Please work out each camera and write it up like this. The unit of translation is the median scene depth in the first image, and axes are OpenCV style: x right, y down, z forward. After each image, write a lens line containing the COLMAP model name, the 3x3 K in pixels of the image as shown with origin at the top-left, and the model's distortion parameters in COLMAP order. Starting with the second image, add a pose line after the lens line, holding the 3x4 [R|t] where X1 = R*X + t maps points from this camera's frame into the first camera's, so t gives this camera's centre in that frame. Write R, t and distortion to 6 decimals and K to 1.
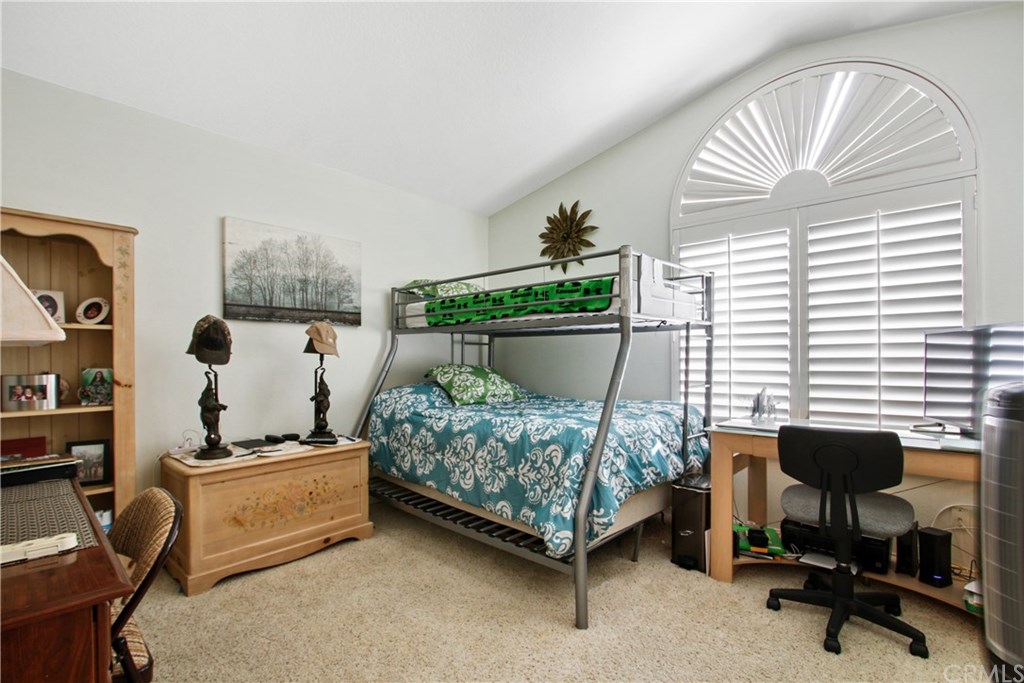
lens RADIAL K [[464.8, 0, 509.1], [0, 464.8, 361.8], [0, 0, 1]] dist [-0.020181, 0.000152]
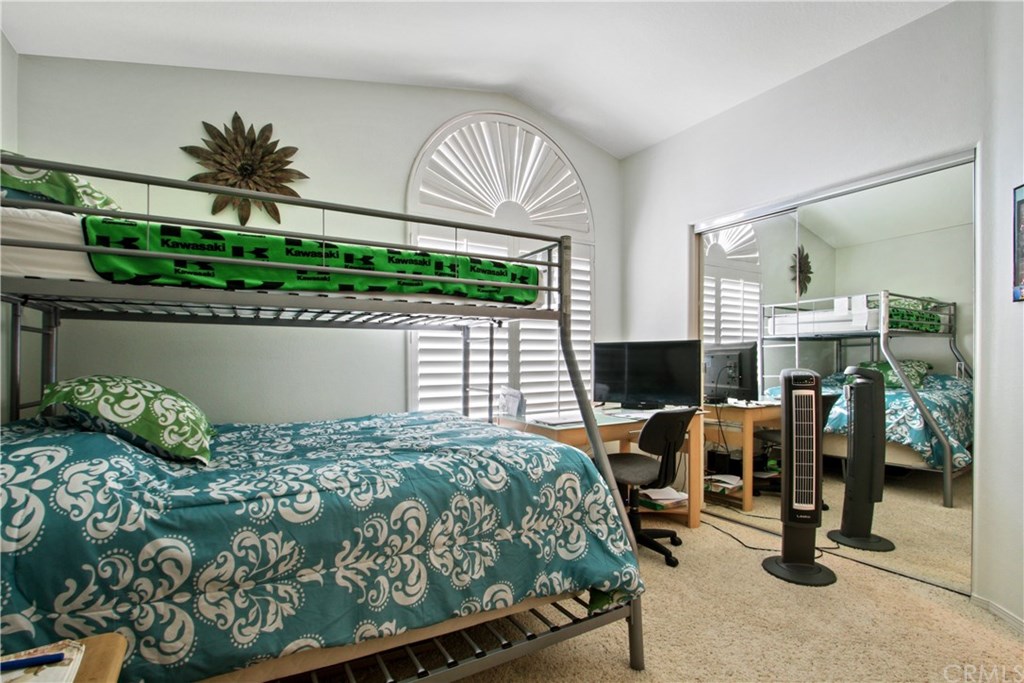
lens RADIAL K [[464.8, 0, 509.1], [0, 464.8, 361.8], [0, 0, 1]] dist [-0.020181, 0.000152]
pose [[0.308061, -0.002789, 0.951363, -0.549838], [0.009824, 0.999952, -0.000250, -0.005732], [-0.951316, 0.009423, 0.308073, 0.703317]]
